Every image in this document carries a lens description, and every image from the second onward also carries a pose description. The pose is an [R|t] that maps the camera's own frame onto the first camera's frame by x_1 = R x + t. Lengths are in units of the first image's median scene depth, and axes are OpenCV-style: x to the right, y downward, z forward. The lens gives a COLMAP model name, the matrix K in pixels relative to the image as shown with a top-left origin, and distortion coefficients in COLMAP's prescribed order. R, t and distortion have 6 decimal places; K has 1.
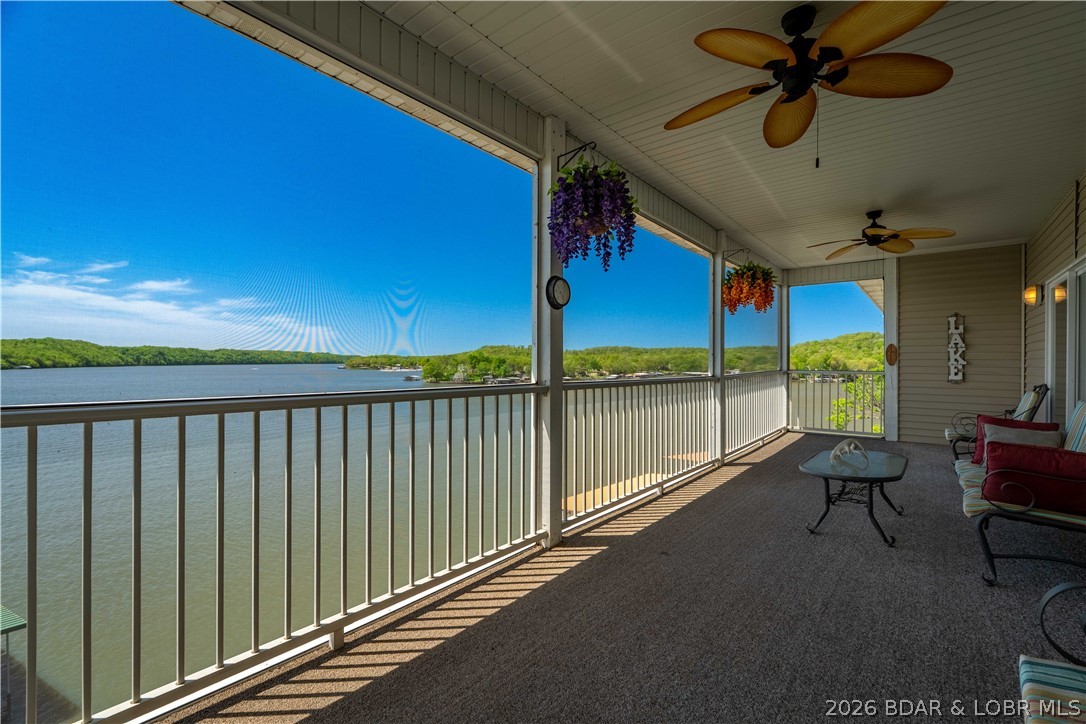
lens RADIAL K [[476.7, 0, 547.1], [0, 476.7, 362.7], [0, 0, 1]] dist [-0.001116, -0.000088]
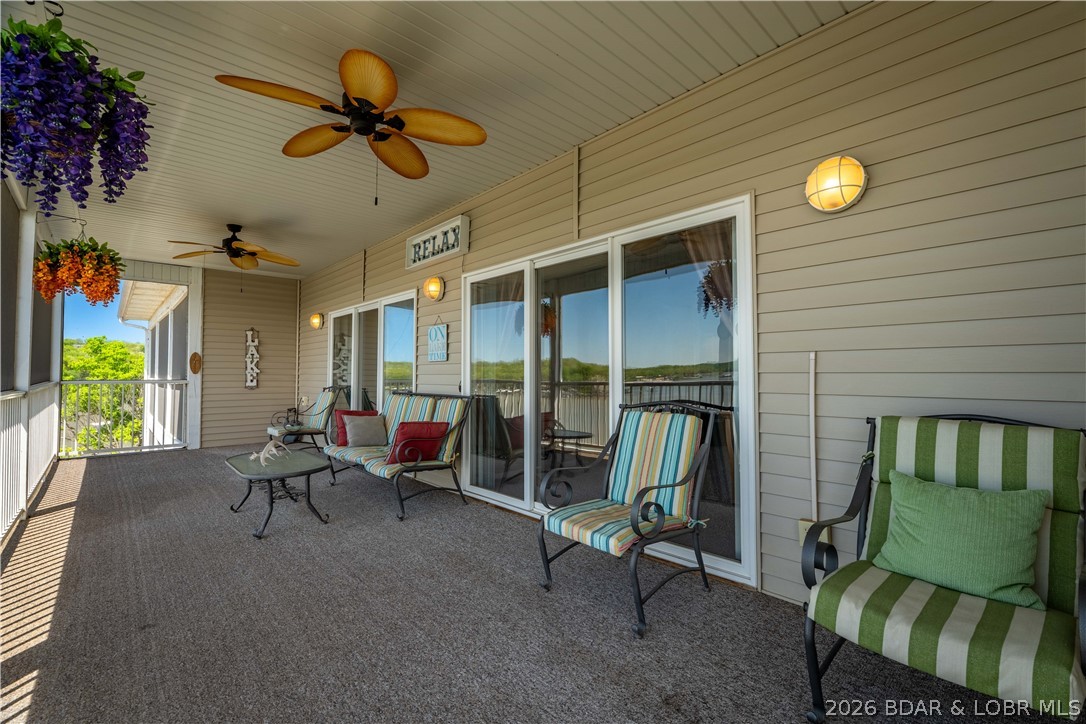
lens RADIAL K [[476.7, 0, 545.2], [0, 476.7, 363.8], [0, 0, 1]] dist [-0.001116, -0.000088]
pose [[0.159836, 0.017769, 0.986984, -0.164897], [0.000829, 0.999835, -0.018135, 0.004066], [-0.987143, 0.003717, 0.159795, 0.117077]]
